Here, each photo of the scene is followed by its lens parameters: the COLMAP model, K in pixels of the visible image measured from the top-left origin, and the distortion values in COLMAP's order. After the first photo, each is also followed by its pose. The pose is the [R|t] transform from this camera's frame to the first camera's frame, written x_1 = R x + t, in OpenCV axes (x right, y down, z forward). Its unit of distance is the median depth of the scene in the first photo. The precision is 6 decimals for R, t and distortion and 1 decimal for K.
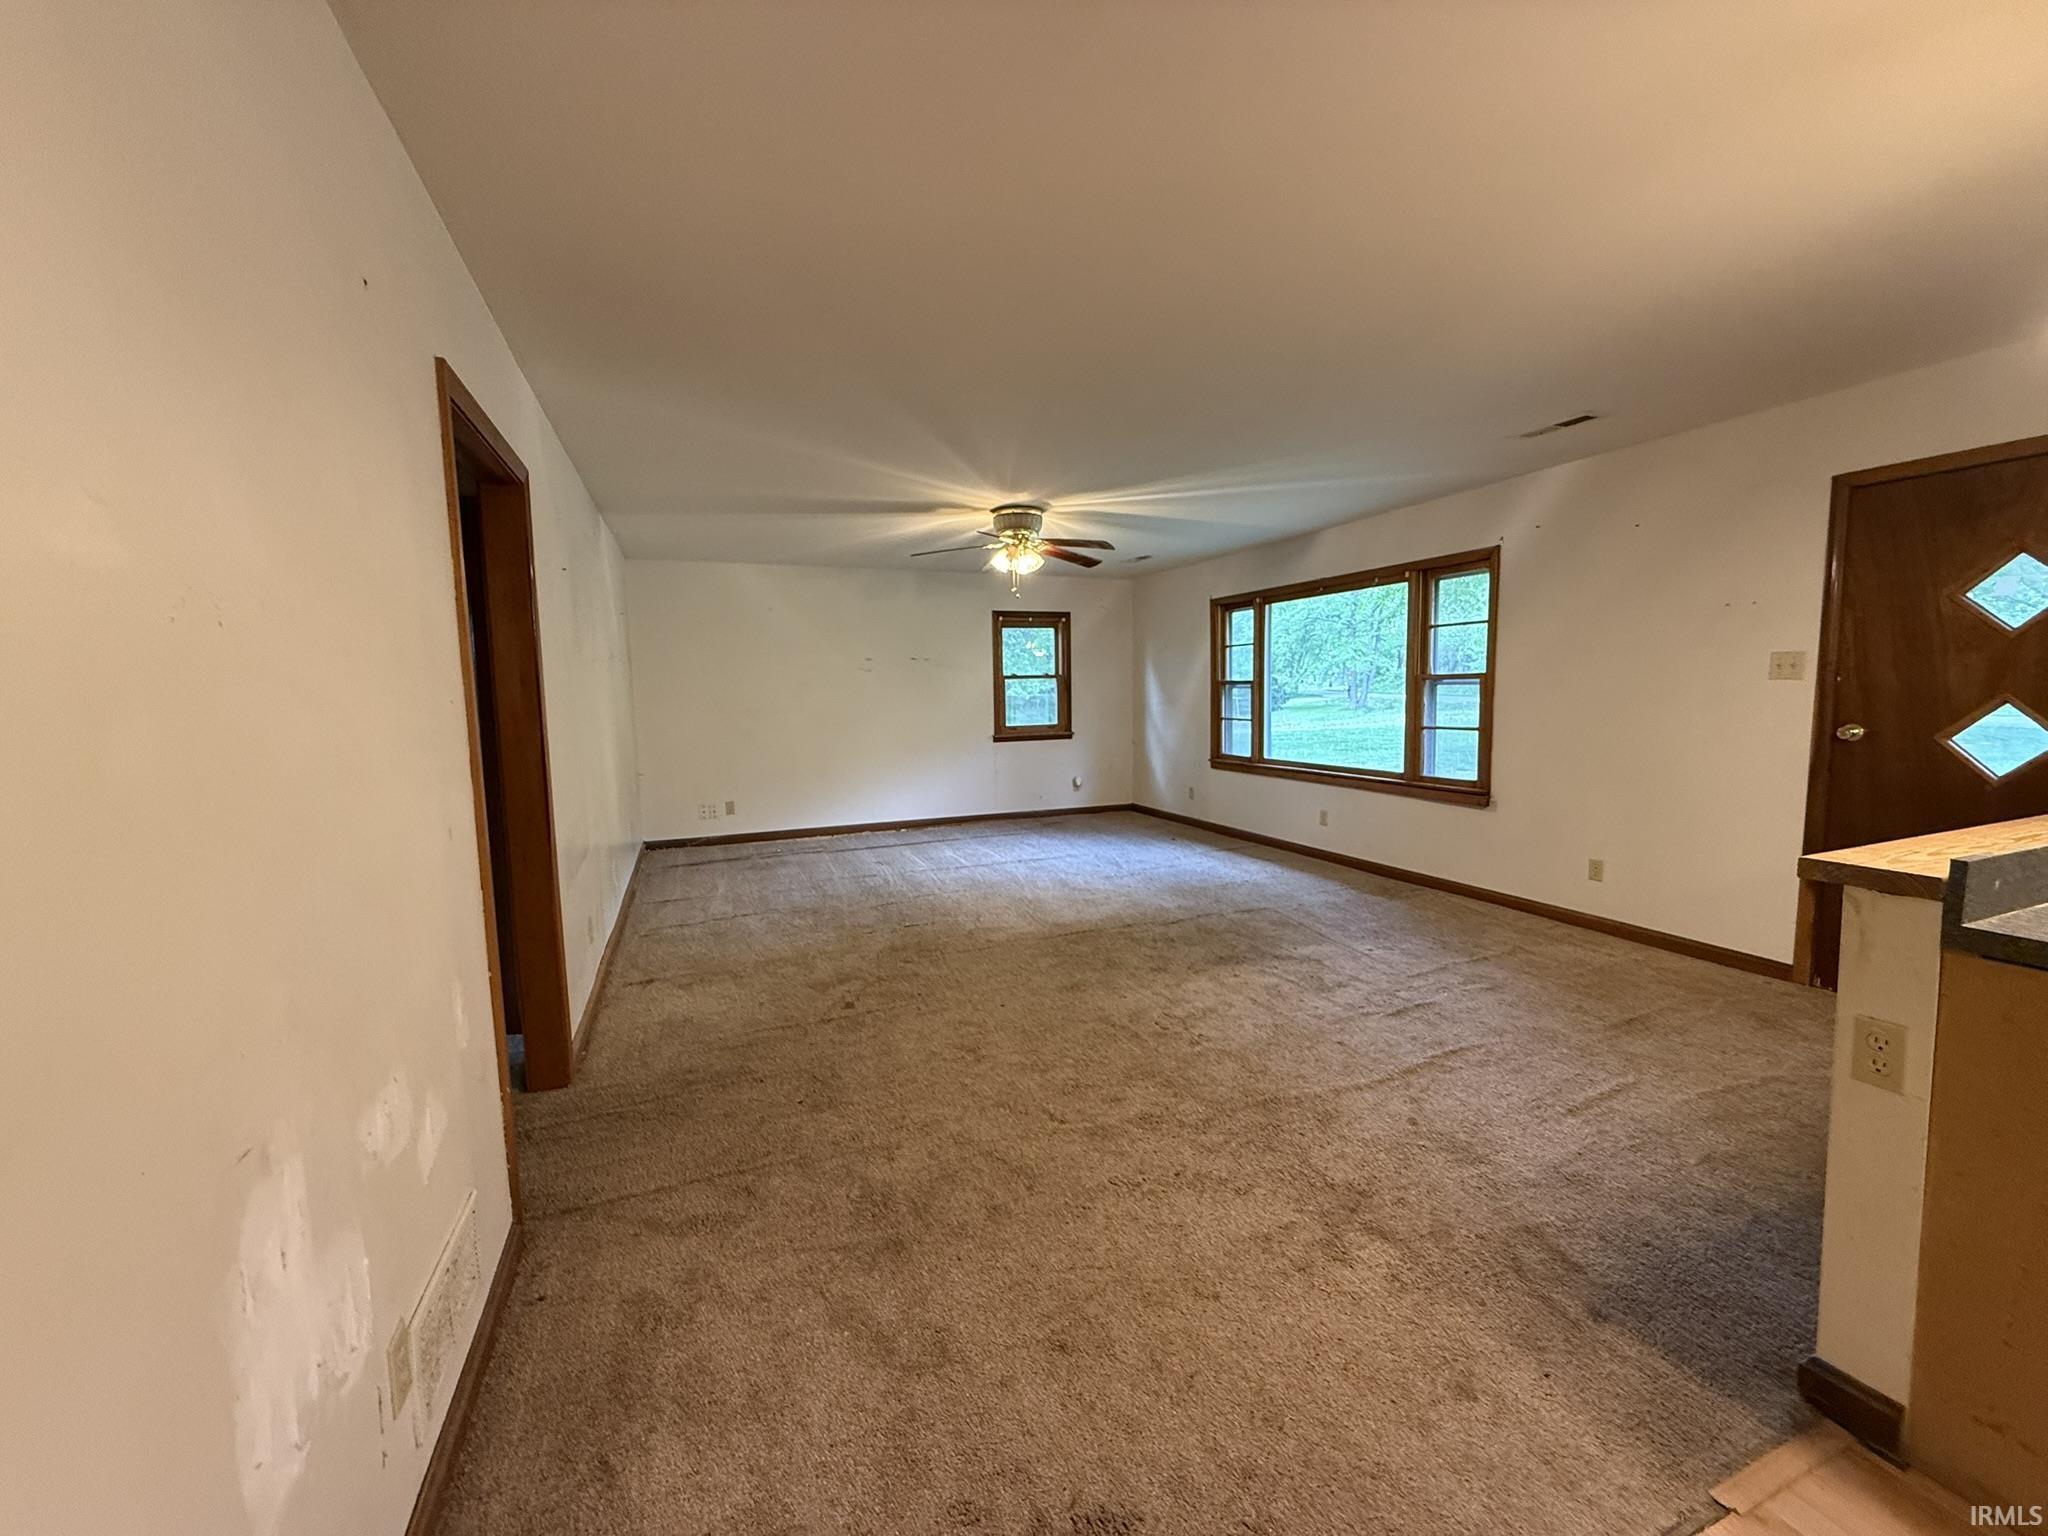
lens RADIAL K [[811.0, 0, 1024.0], [0, 811.0, 768.0], [0, 0, 1]] dist [-0.001806, -0.000469]
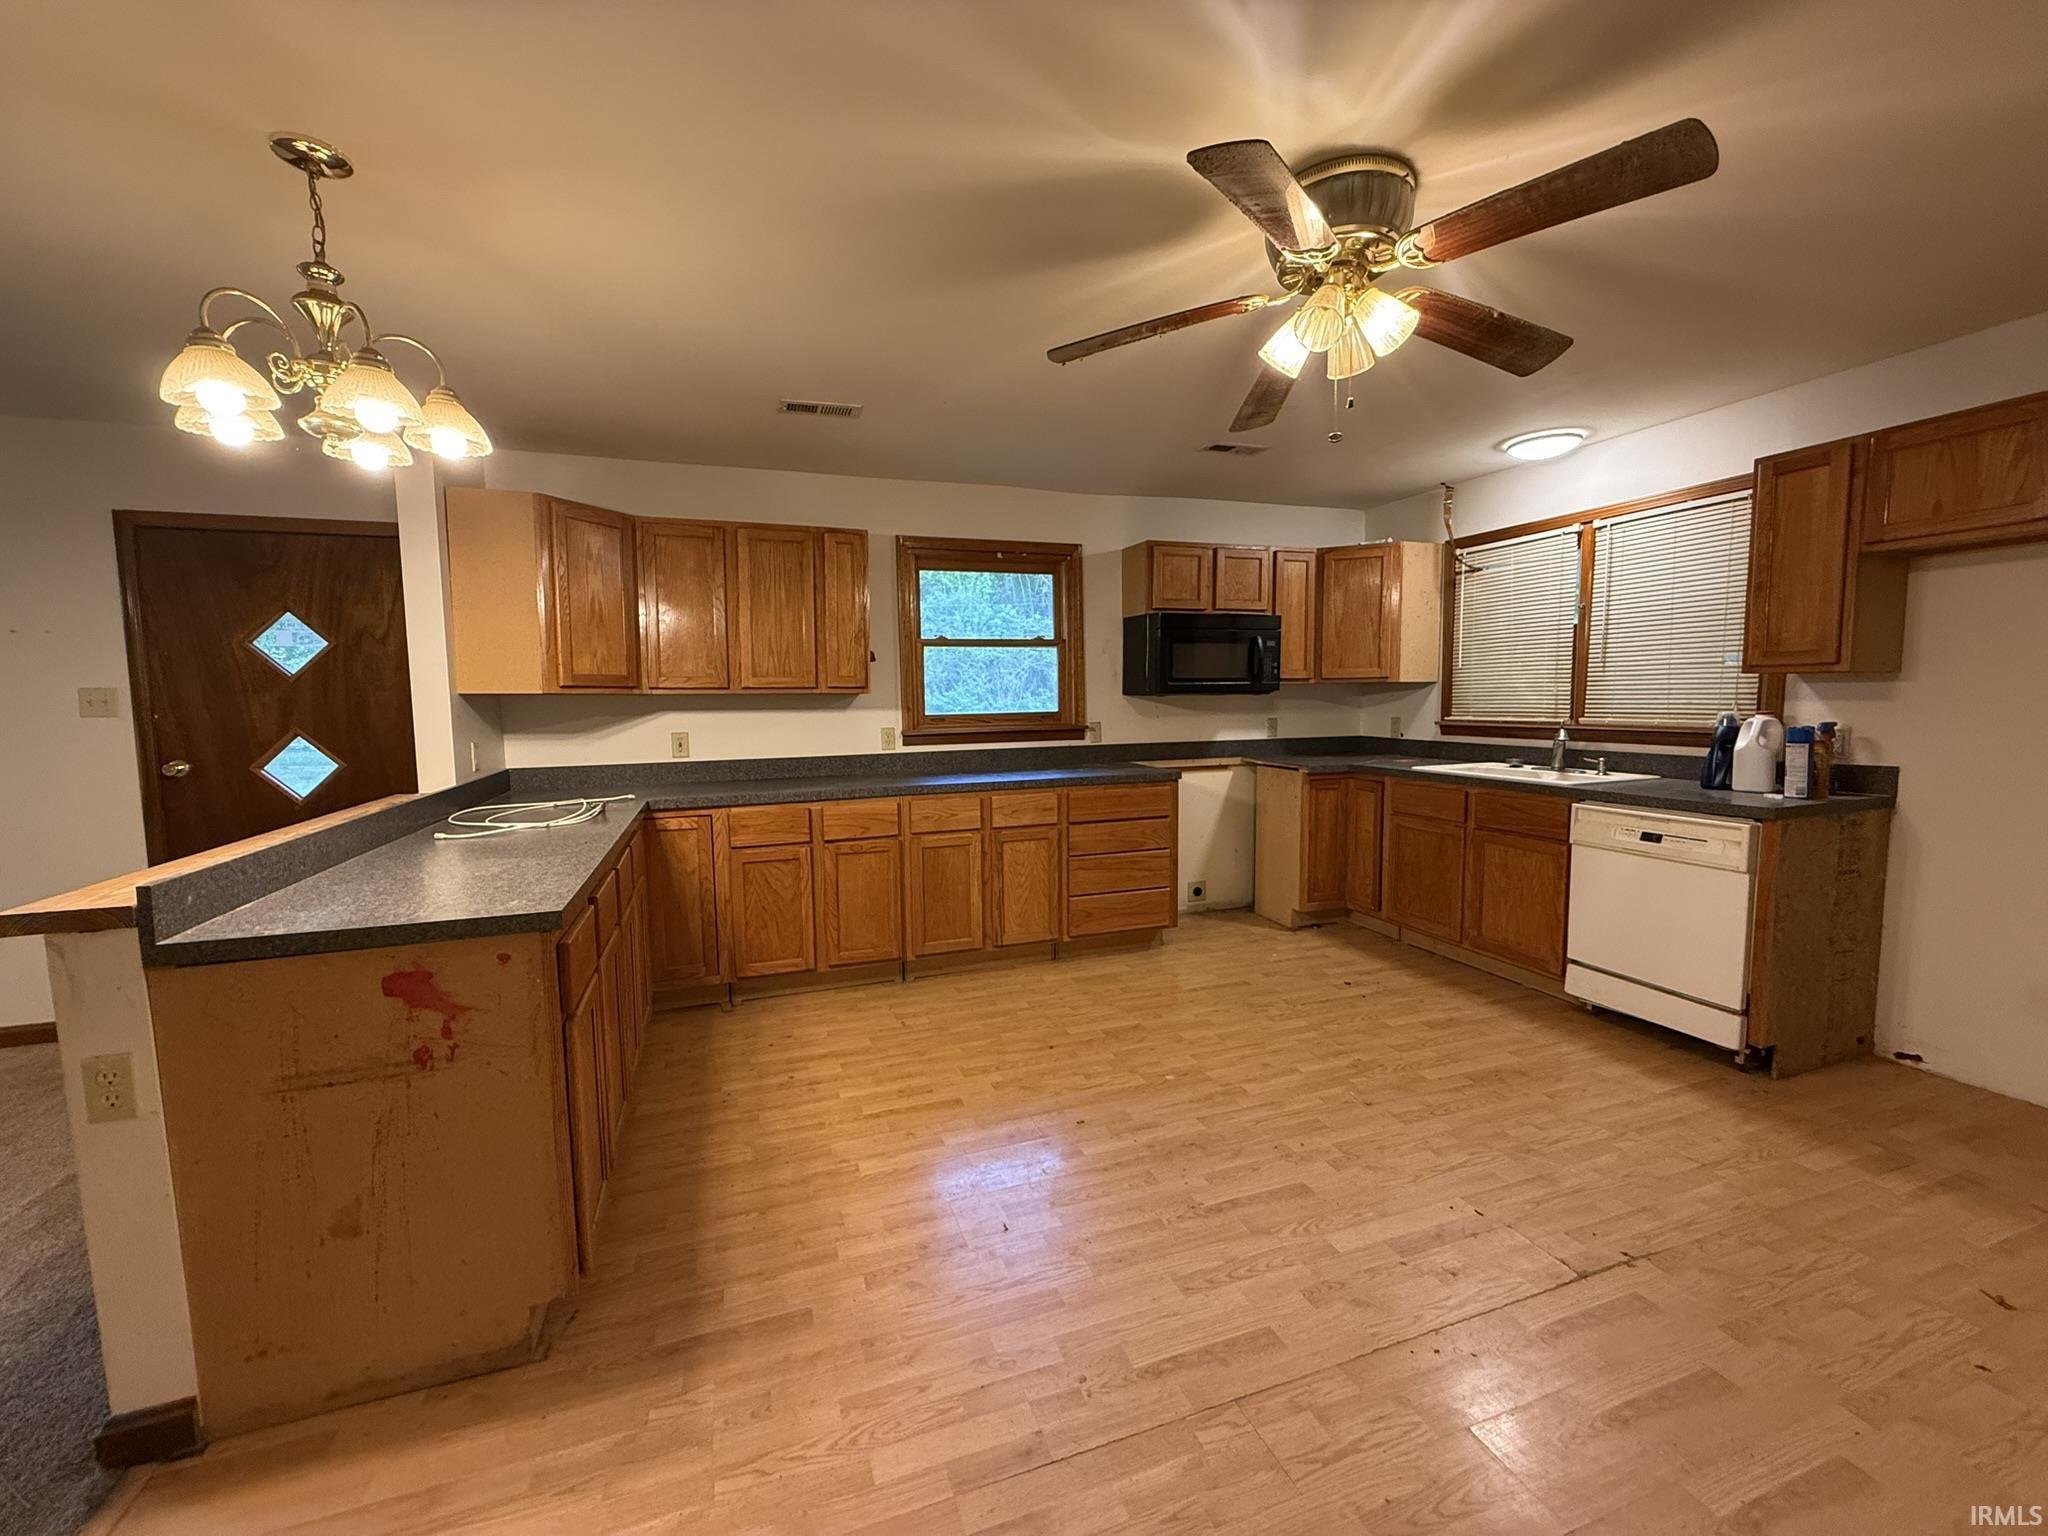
lens RADIAL K [[811.0, 0, 1024.0], [0, 811.0, 768.0], [0, 0, 1]] dist [-0.001806, -0.000469]
pose [[0.055814, -0.068220, 0.996108, 0.138962], [0.109313, 0.992083, 0.061820, 0.017054], [-0.992439, 0.105437, 0.062830, -0.241787]]
